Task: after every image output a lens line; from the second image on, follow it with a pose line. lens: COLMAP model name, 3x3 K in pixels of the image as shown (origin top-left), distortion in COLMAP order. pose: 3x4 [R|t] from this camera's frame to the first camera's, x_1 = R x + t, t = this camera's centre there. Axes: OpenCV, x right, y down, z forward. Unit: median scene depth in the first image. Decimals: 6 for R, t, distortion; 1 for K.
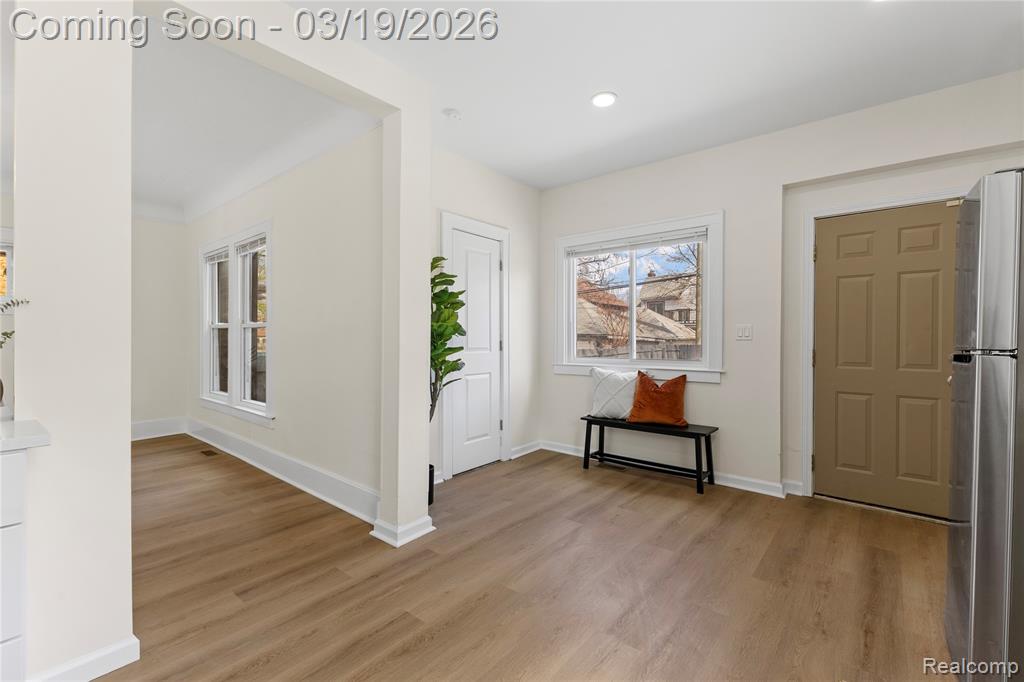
lens RADIAL K [[445.3, 0, 511.9], [0, 445.3, 342.9], [0, 0, 1]] dist [0.003380, -0.000258]
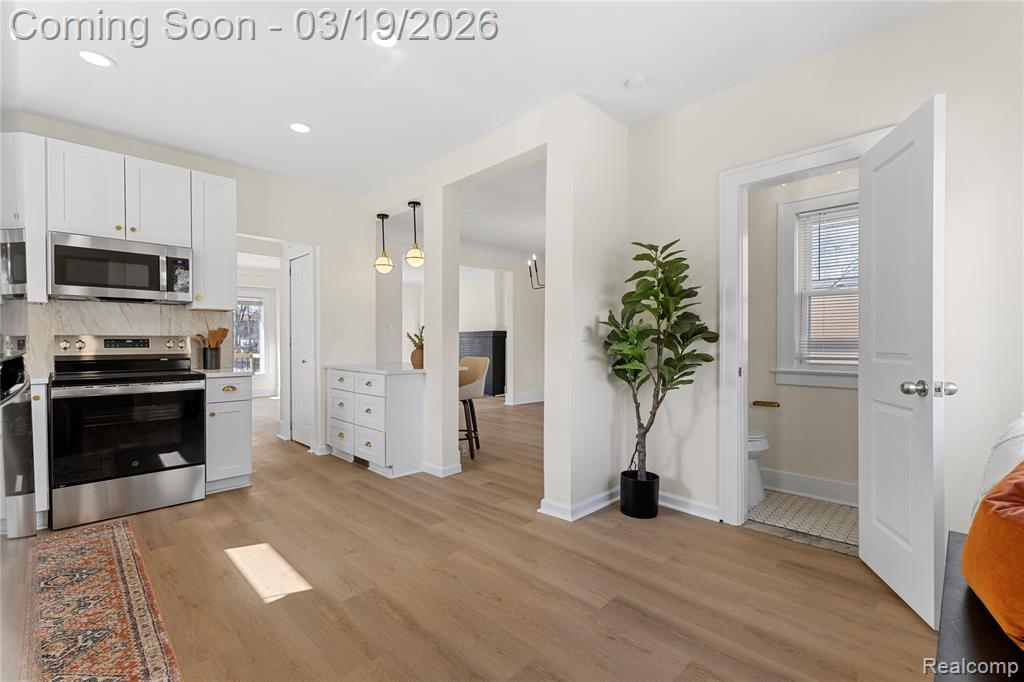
lens RADIAL K [[445.3, 0, 512.1], [0, 445.3, 343.7], [0, 0, 1]] dist [0.003380, -0.000258]
pose [[-0.090054, 0.002043, -0.995935, 1.096192], [-0.005759, 0.999980, 0.002572, 0.004049], [0.995920, 0.005968, -0.090041, 1.201264]]
